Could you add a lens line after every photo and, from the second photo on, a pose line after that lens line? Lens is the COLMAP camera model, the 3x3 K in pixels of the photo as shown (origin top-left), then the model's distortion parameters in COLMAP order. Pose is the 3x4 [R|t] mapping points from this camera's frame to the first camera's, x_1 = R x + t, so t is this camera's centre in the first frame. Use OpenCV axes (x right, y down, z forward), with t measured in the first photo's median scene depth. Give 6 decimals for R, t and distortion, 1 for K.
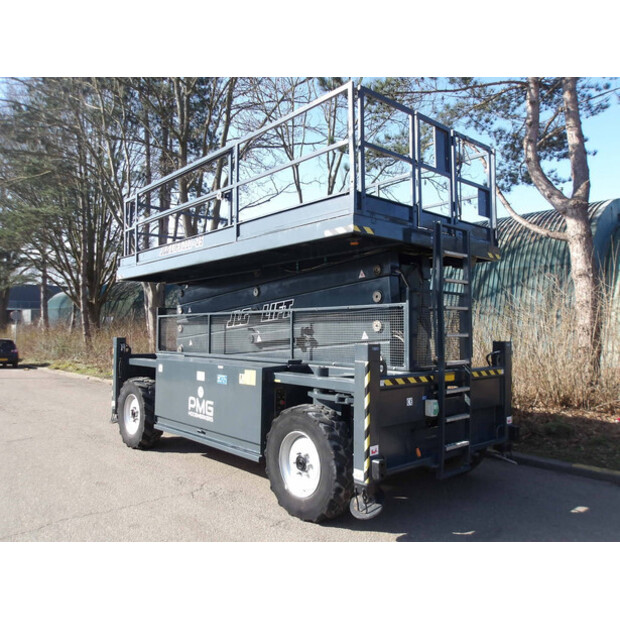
lens RADIAL K [[508.9, 0, 310.0], [0, 508.9, 310.0], [0, 0, 1]] dist [-0.000027, 0.007317]
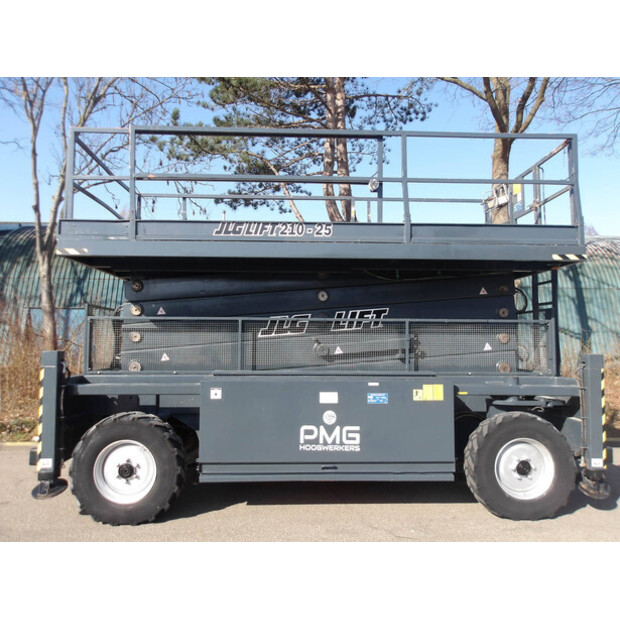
lens RADIAL K [[508.9, 0, 310.0], [0, 508.9, 310.0], [0, 0, 1]] dist [-0.000027, 0.007317]
pose [[0.631155, 0.050583, 0.774006, -0.852939], [-0.038705, 0.998682, -0.033705, 0.019325], [-0.774690, -0.008685, 0.632281, 0.508833]]
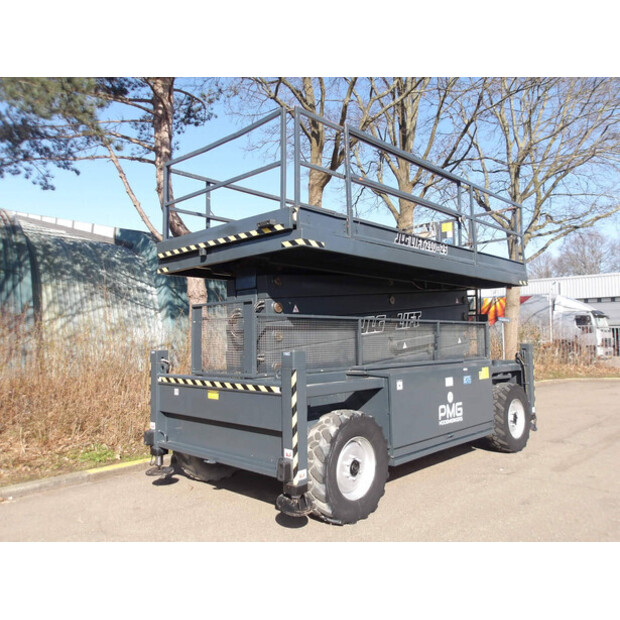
lens RADIAL K [[508.9, 0, 310.0], [0, 508.9, 310.0], [0, 0, 1]] dist [-0.000027, 0.007317]
pose [[-0.083759, 0.057975, 0.994798, -1.203401], [-0.033061, 0.997595, -0.060922, 0.056661], [-0.995937, -0.037991, -0.081640, 1.351369]]
